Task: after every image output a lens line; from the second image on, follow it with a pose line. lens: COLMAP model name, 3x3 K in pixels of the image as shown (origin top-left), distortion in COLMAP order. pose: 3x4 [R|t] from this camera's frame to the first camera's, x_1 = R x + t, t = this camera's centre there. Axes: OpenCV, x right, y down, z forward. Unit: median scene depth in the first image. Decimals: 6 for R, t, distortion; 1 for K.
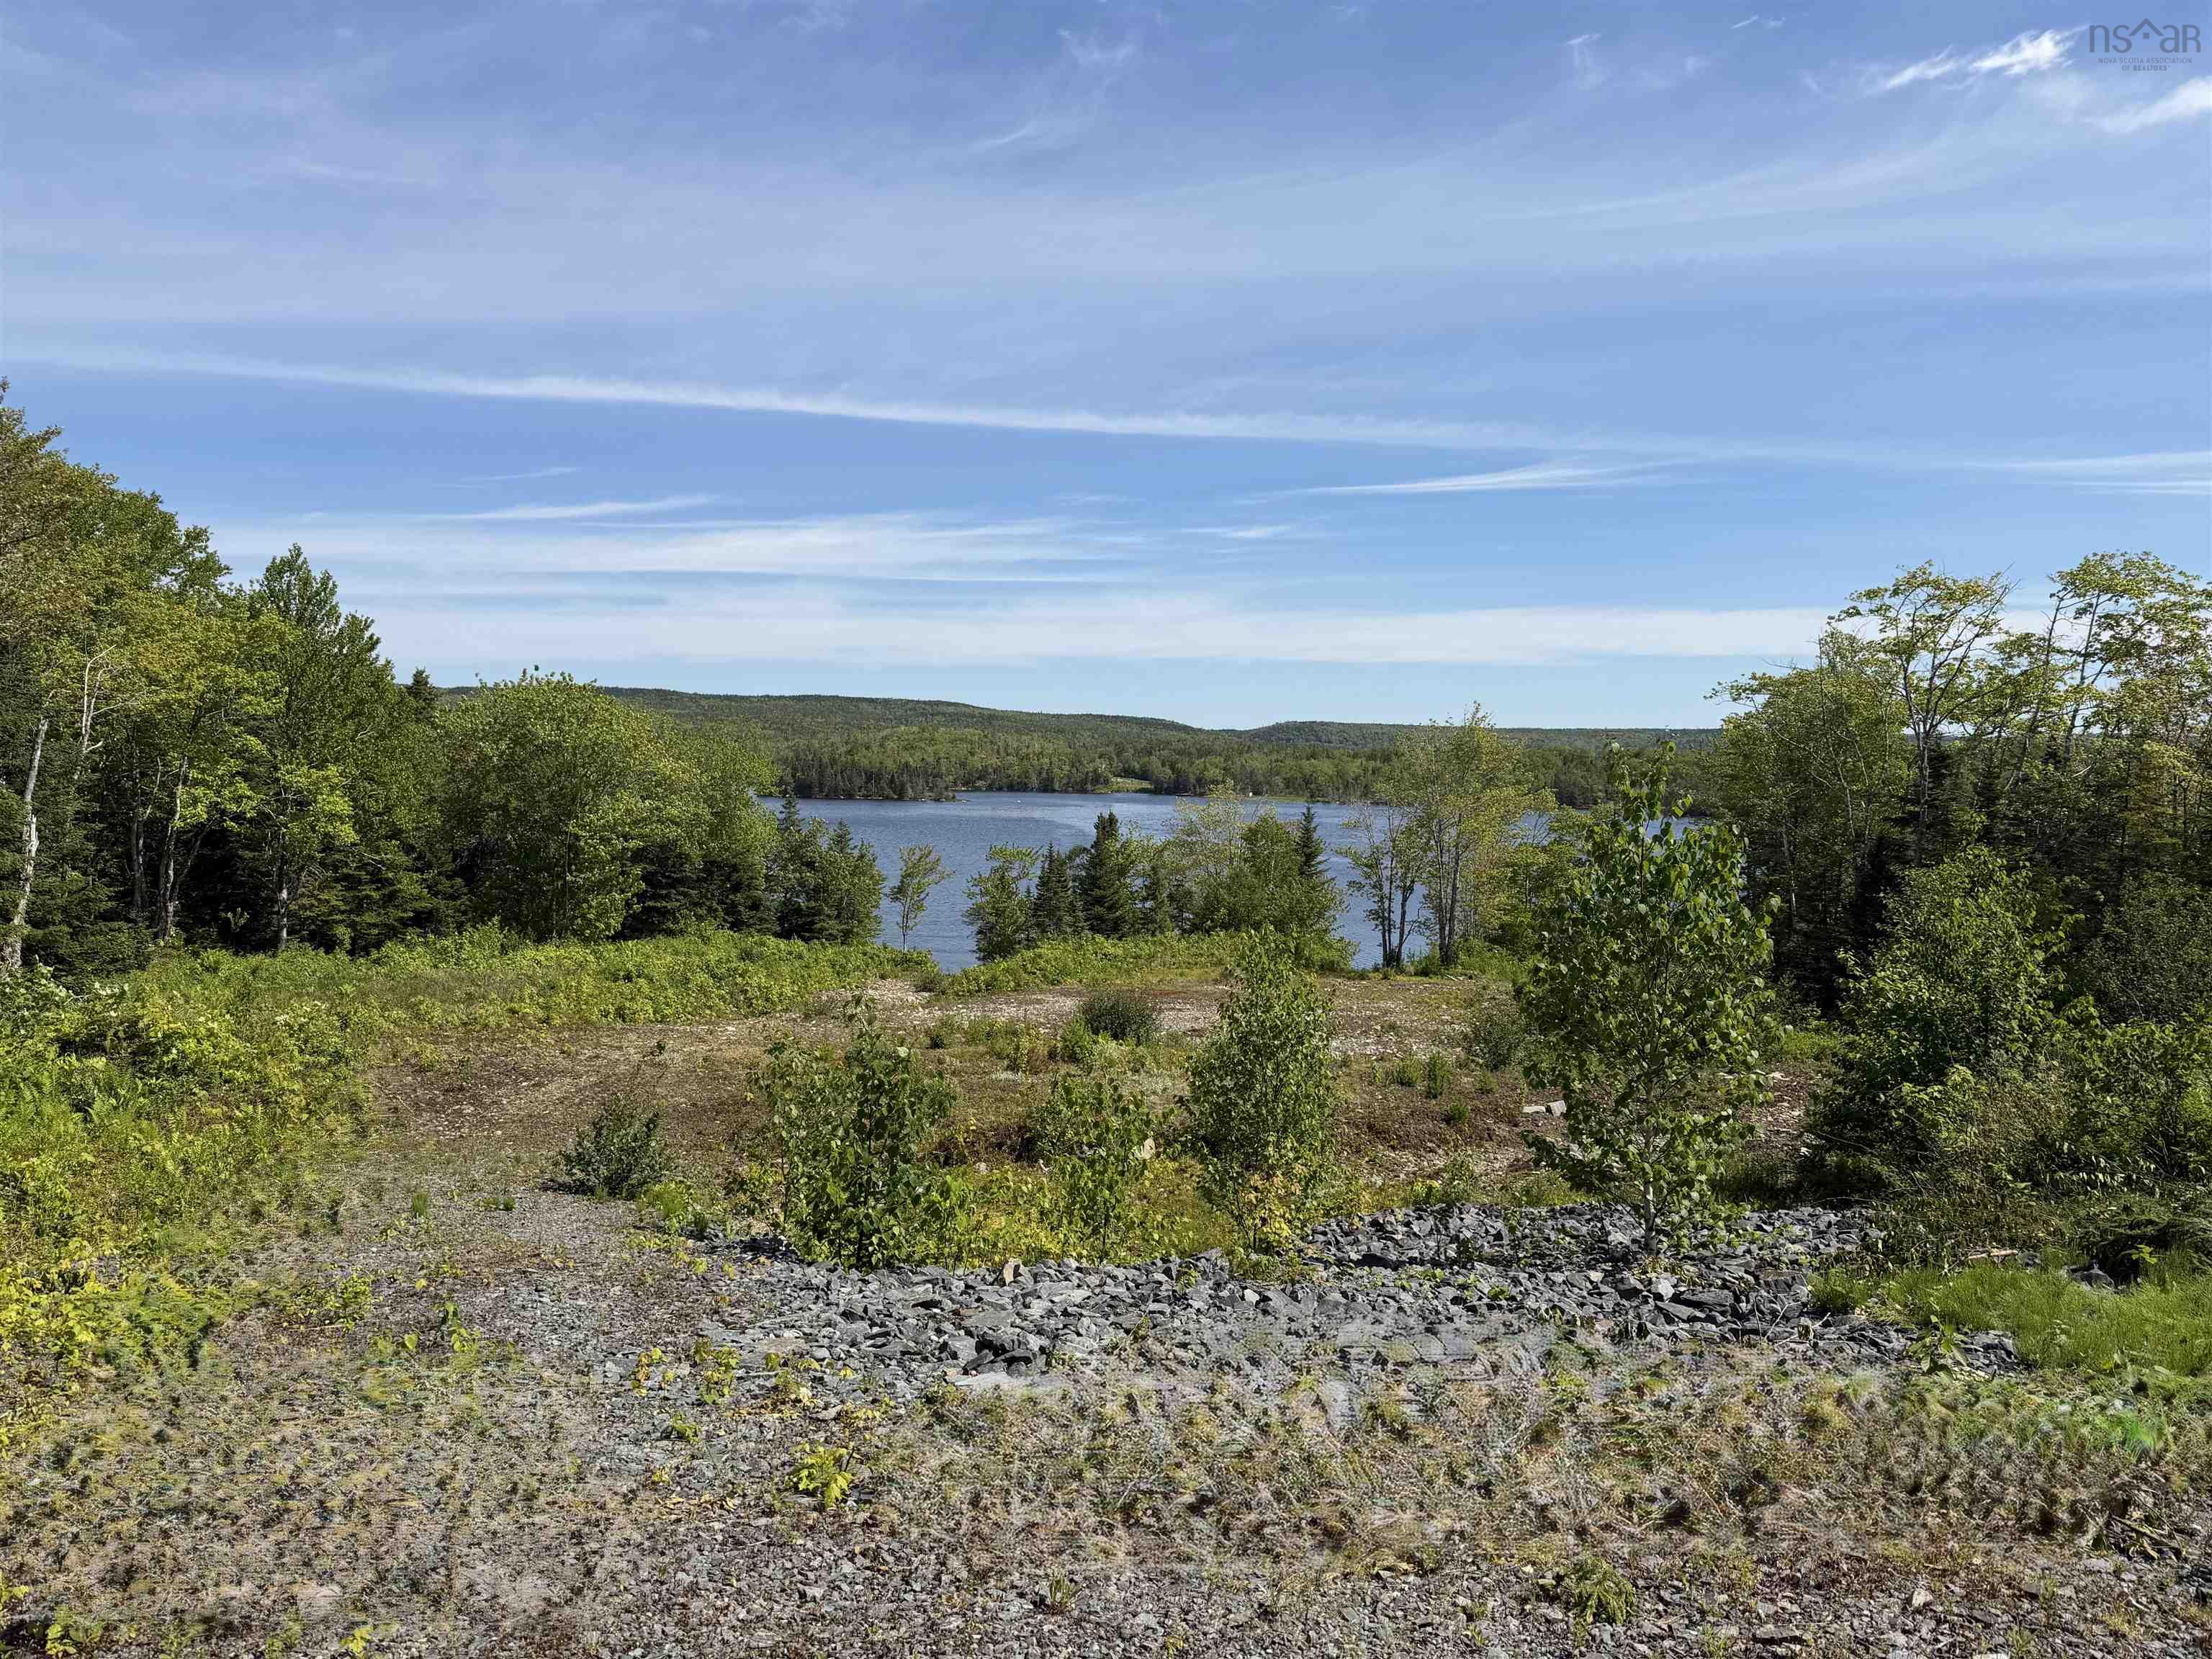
lens RADIAL K [[1451.5, 0, 1071.9], [0, 1451.5, 818.6], [0, 0, 1]] dist [-0.005791, -0.042222]
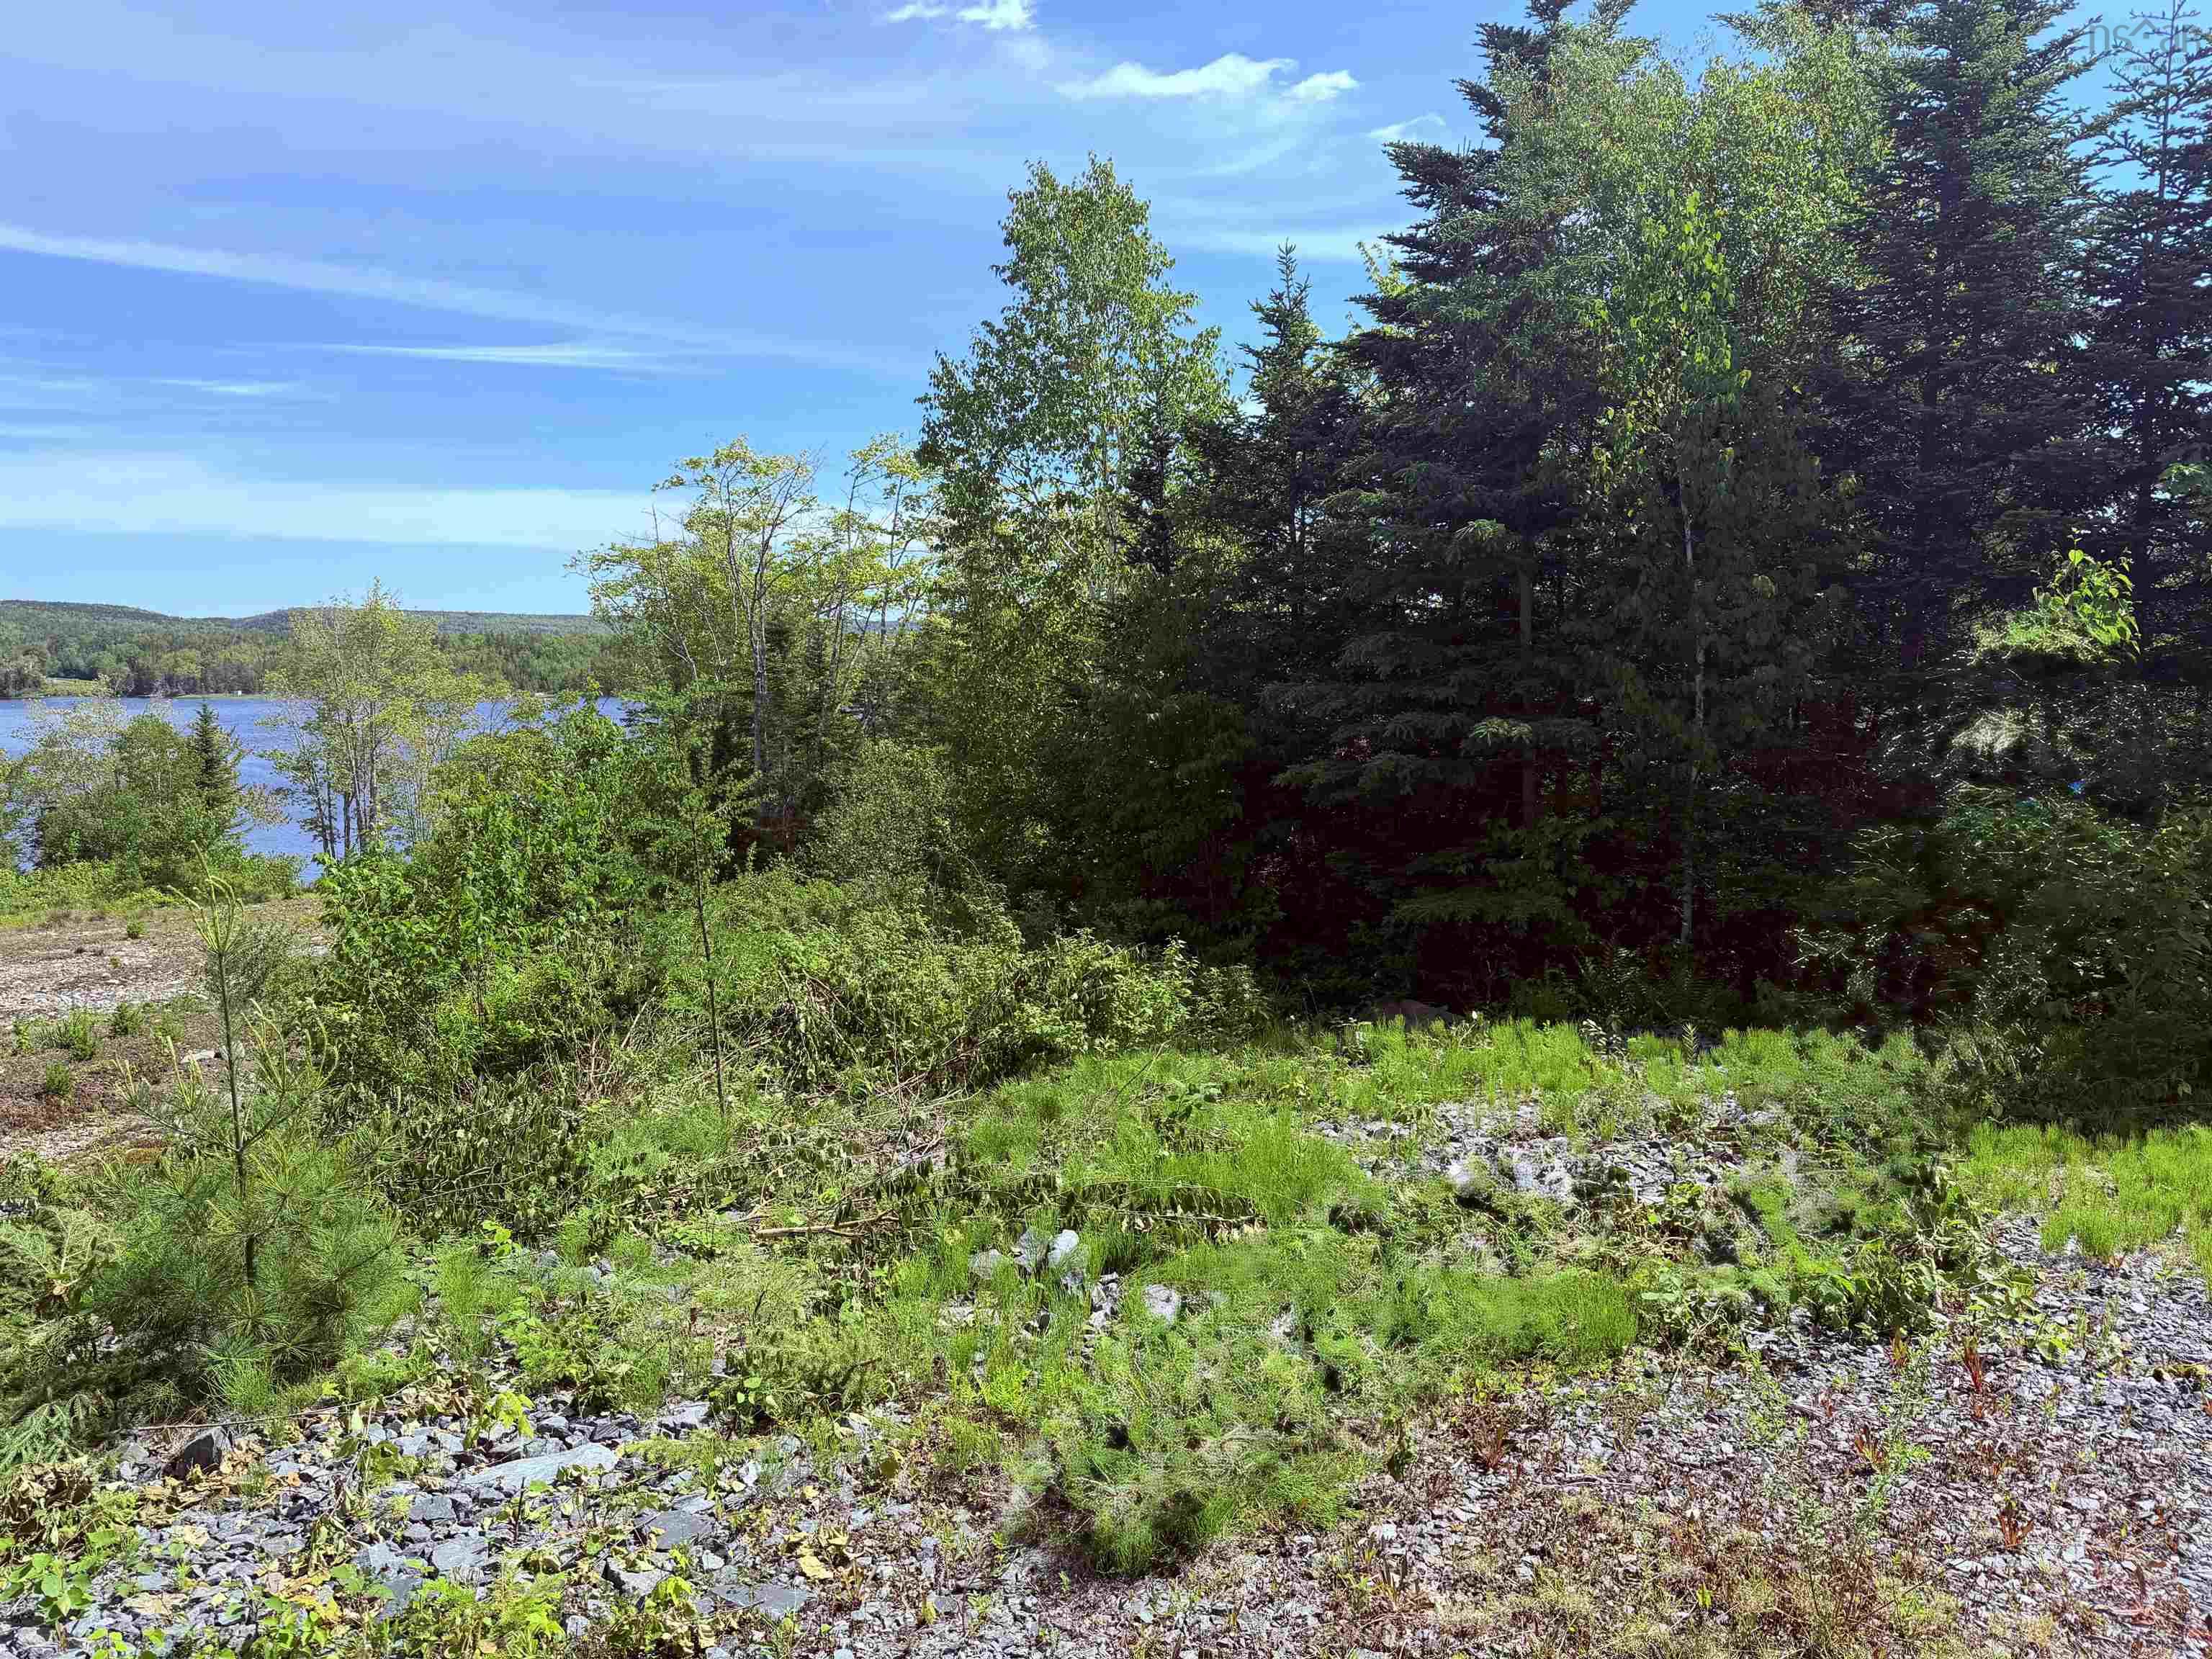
lens RADIAL K [[1451.5, 0, 1104.3], [0, 1451.5, 809.8], [0, 0, 1]] dist [-0.005791, -0.042222]
pose [[0.800823, -0.079079, 0.593658, 0.137983], [0.037330, 0.995908, 0.082304, 0.006269], [-0.597737, -0.043750, 0.800498, 0.025829]]
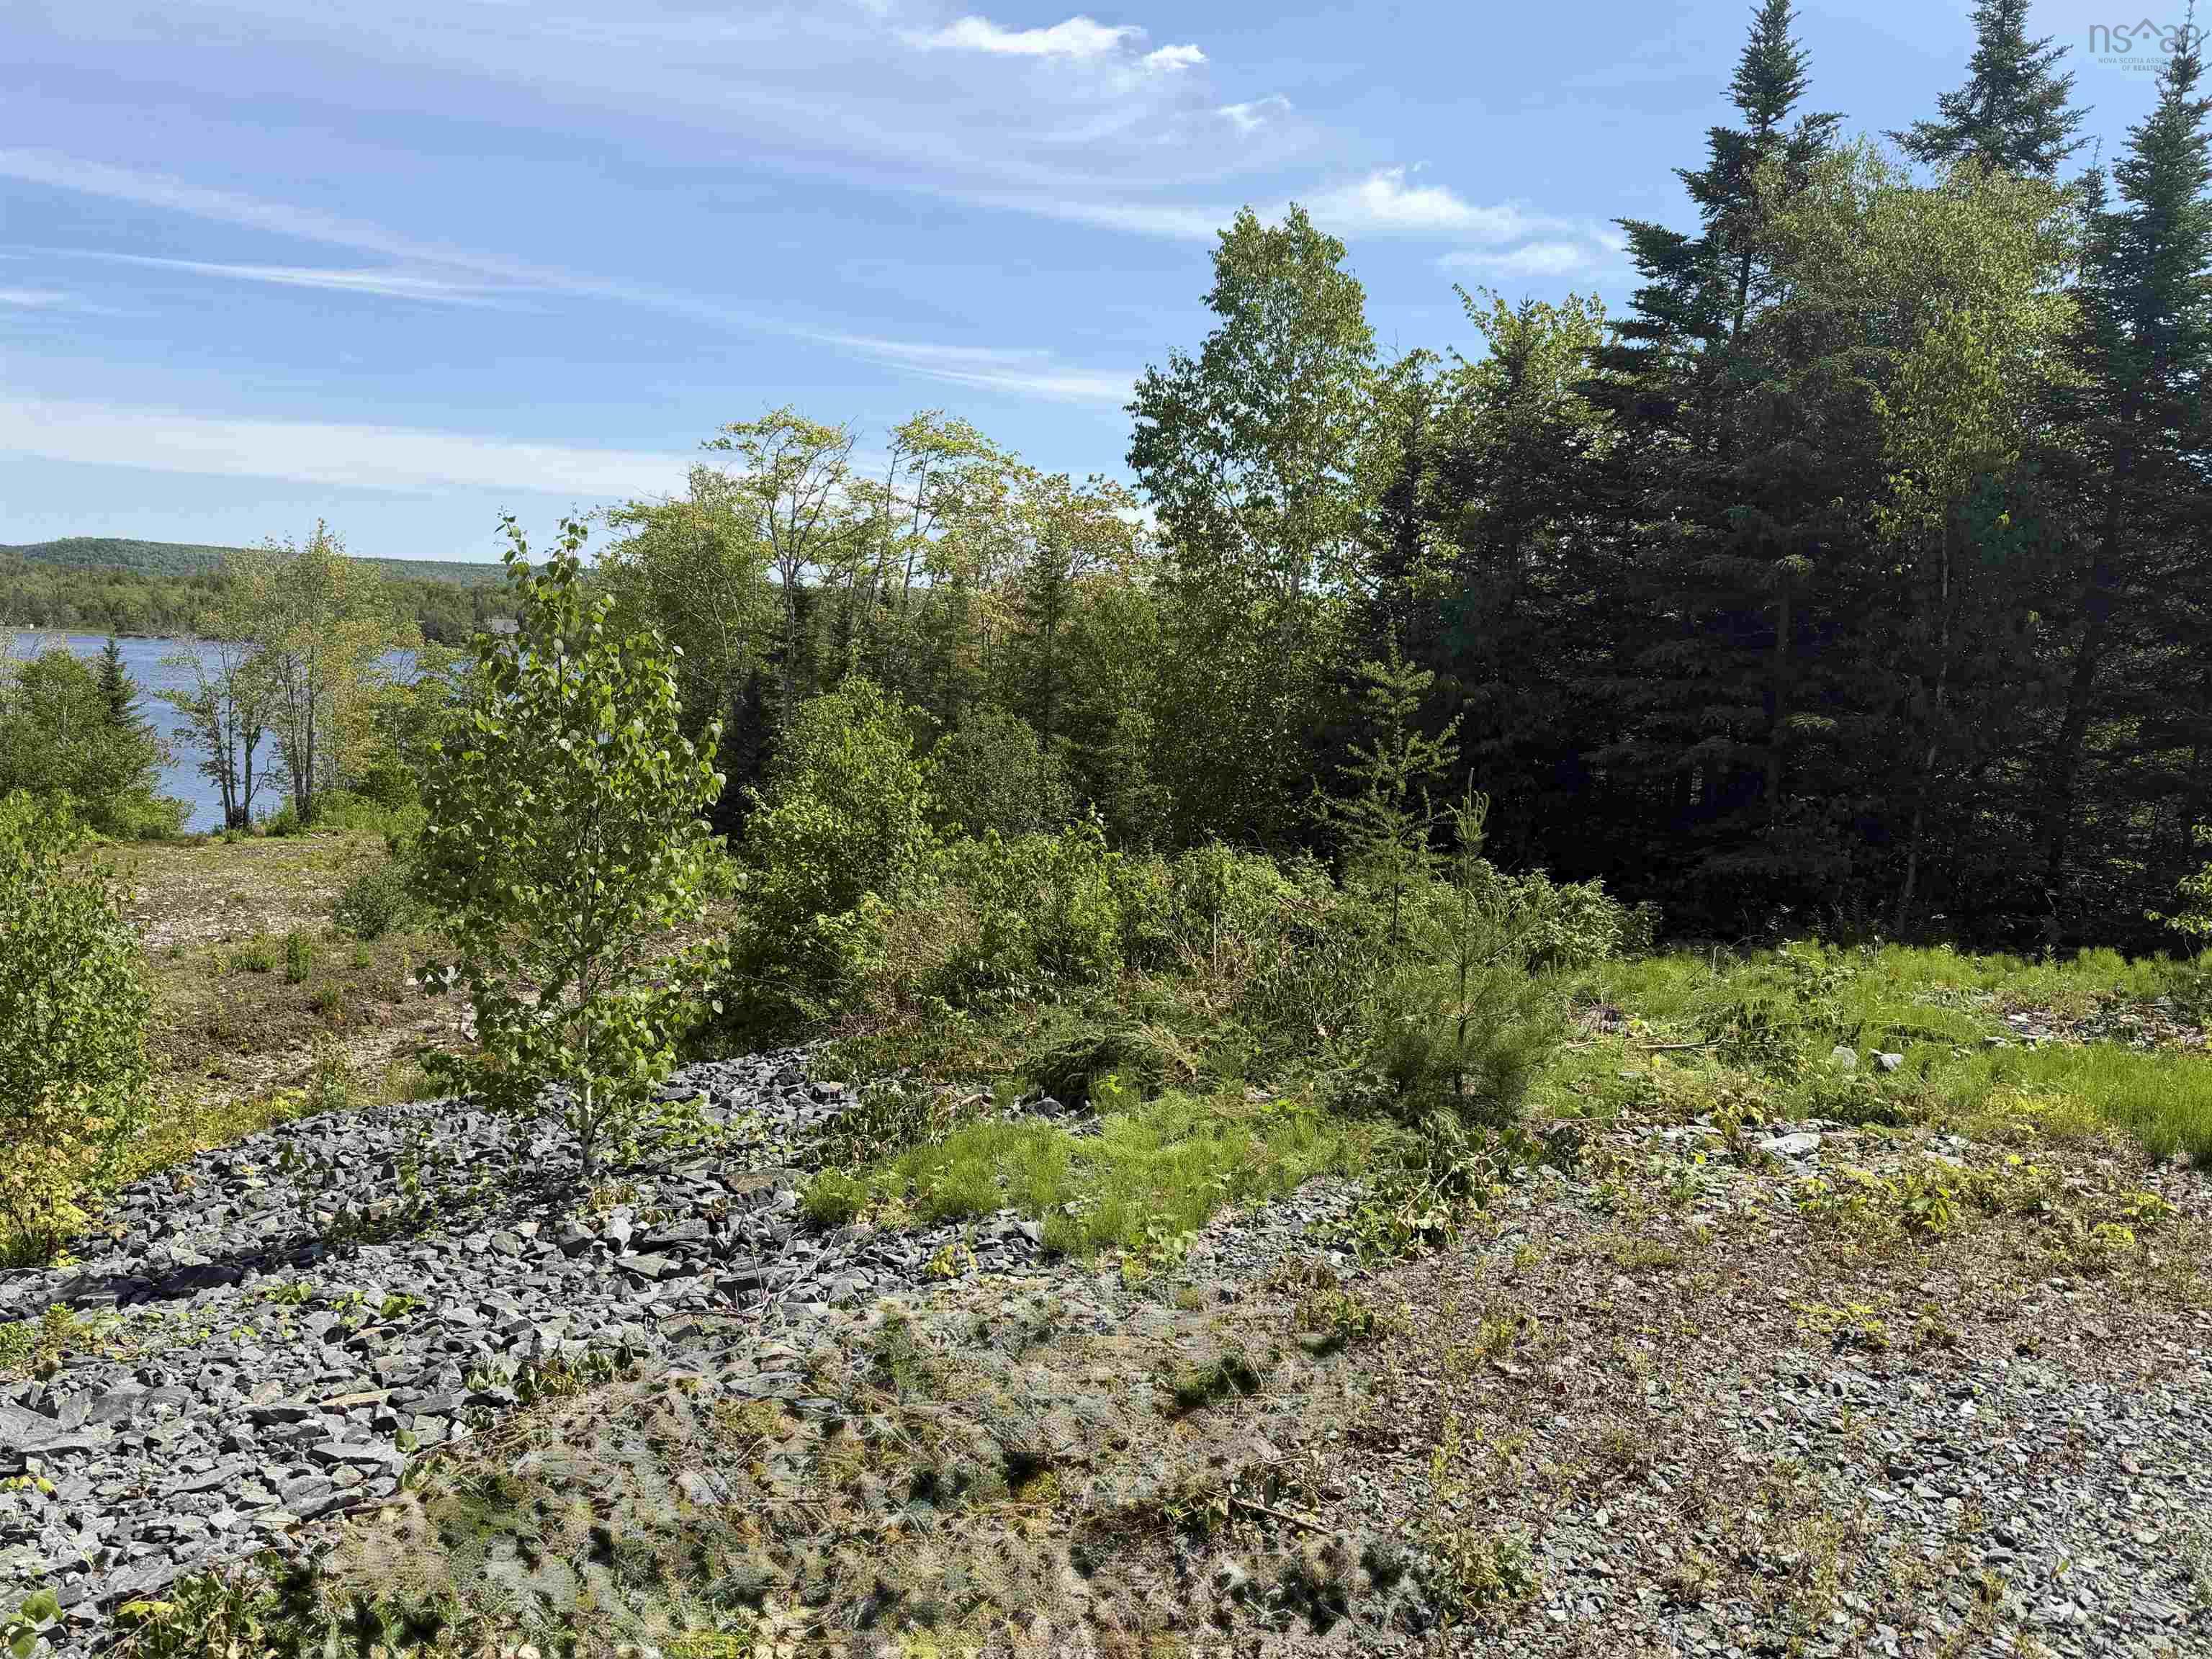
lens RADIAL K [[1451.5, 0, 1098.7], [0, 1451.5, 854.3], [0, 0, 1]] dist [-0.005791, -0.042222]
pose [[0.727501, -0.085459, 0.680764, 0.014415], [-0.006257, 0.991345, 0.131134, 0.003625], [-0.686078, -0.099660, 0.720670, 0.048292]]
